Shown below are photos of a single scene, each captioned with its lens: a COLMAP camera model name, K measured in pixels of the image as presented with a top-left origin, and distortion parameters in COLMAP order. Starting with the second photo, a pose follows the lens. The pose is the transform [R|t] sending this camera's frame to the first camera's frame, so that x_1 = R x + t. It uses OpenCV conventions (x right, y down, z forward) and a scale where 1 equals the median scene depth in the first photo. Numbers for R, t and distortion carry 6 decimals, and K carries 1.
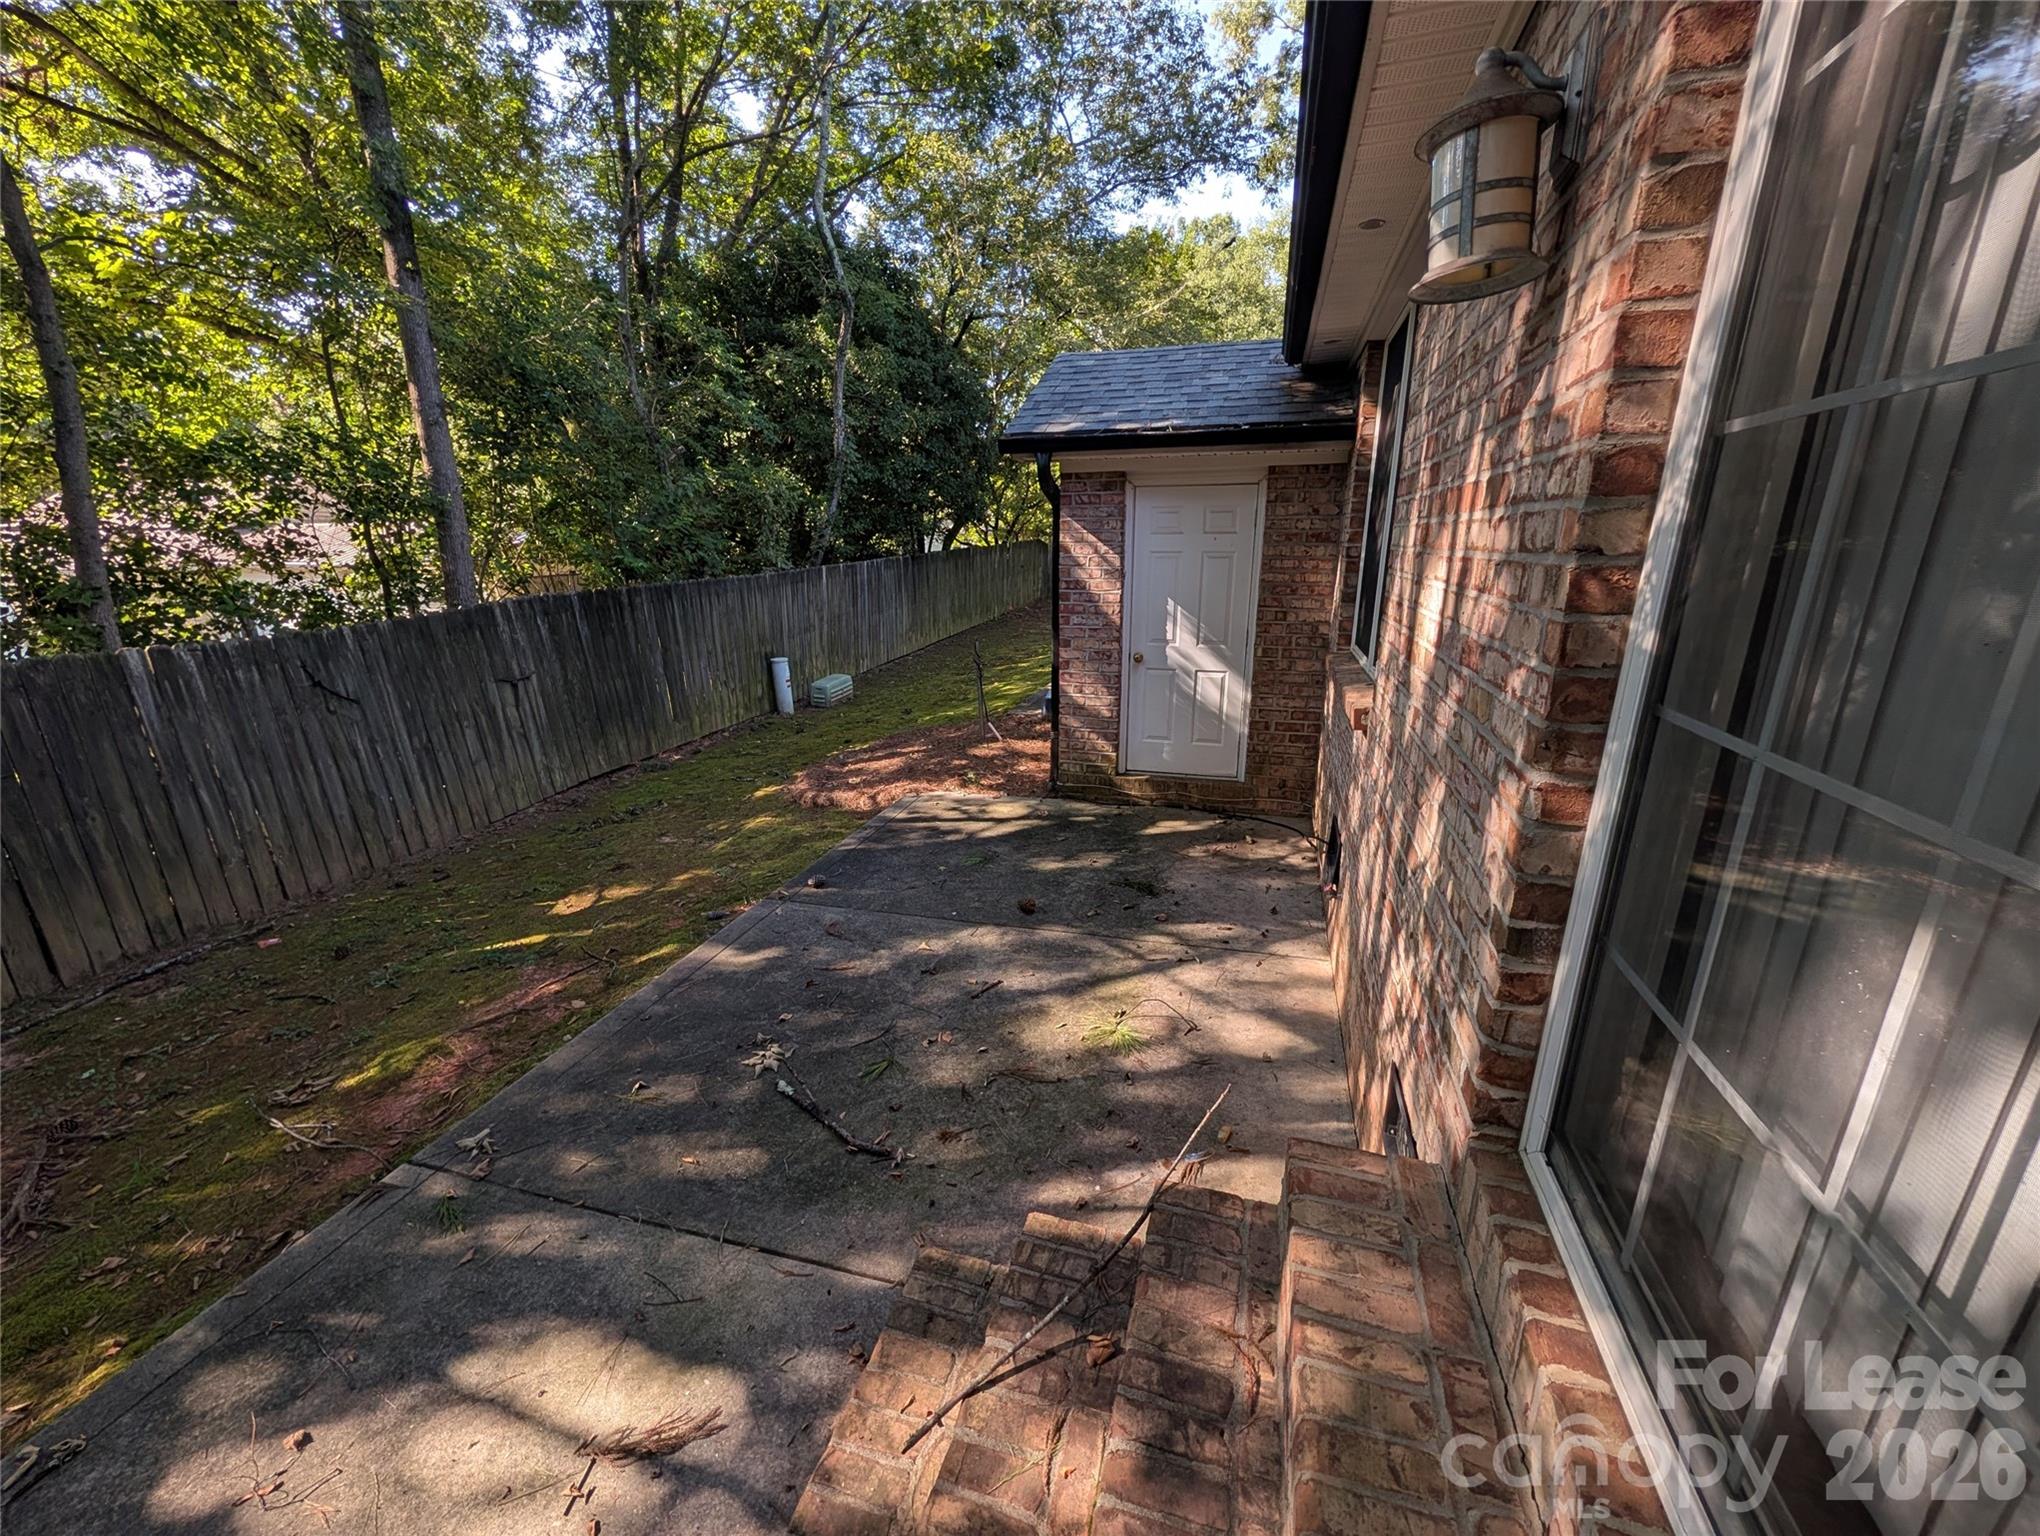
lens RADIAL K [[781.1, 0, 1020.0], [0, 781.1, 768.0], [0, 0, 1]] dist [0.000614, 0.000075]
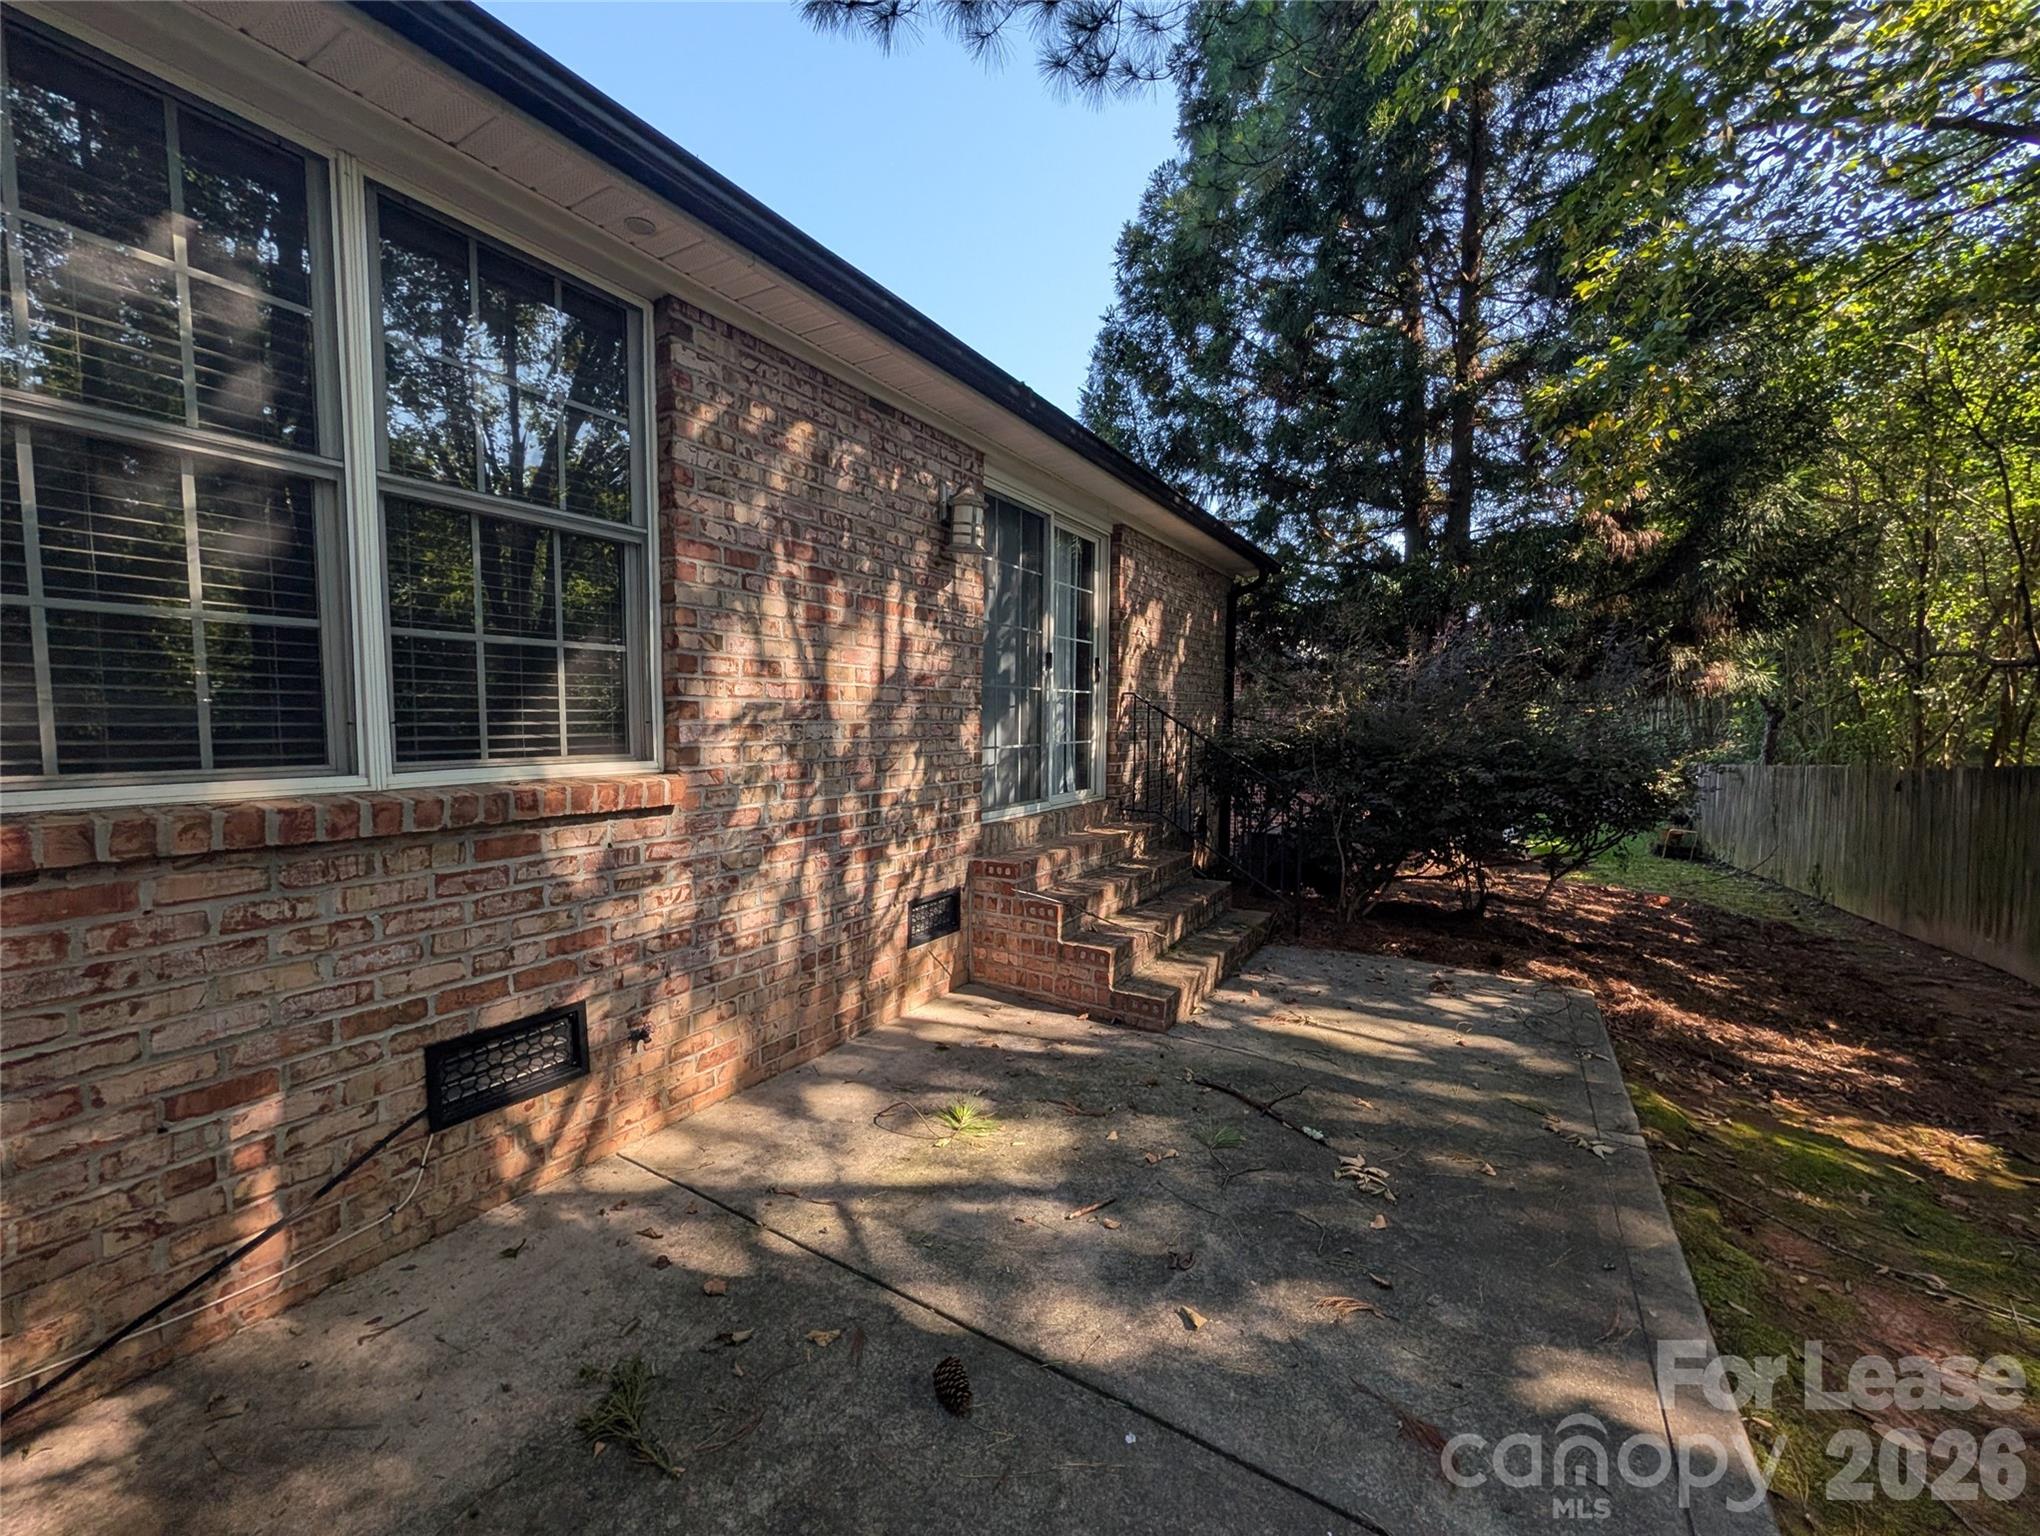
lens RADIAL K [[781.1, 0, 1020.0], [0, 781.1, 768.0], [0, 0, 1]] dist [0.000614, 0.000075]
pose [[-0.963580, -0.020741, 0.266616, -0.148943], [0.069047, 0.943887, 0.322969, -0.305569], [-0.258354, 0.329615, -0.908079, 1.483020]]
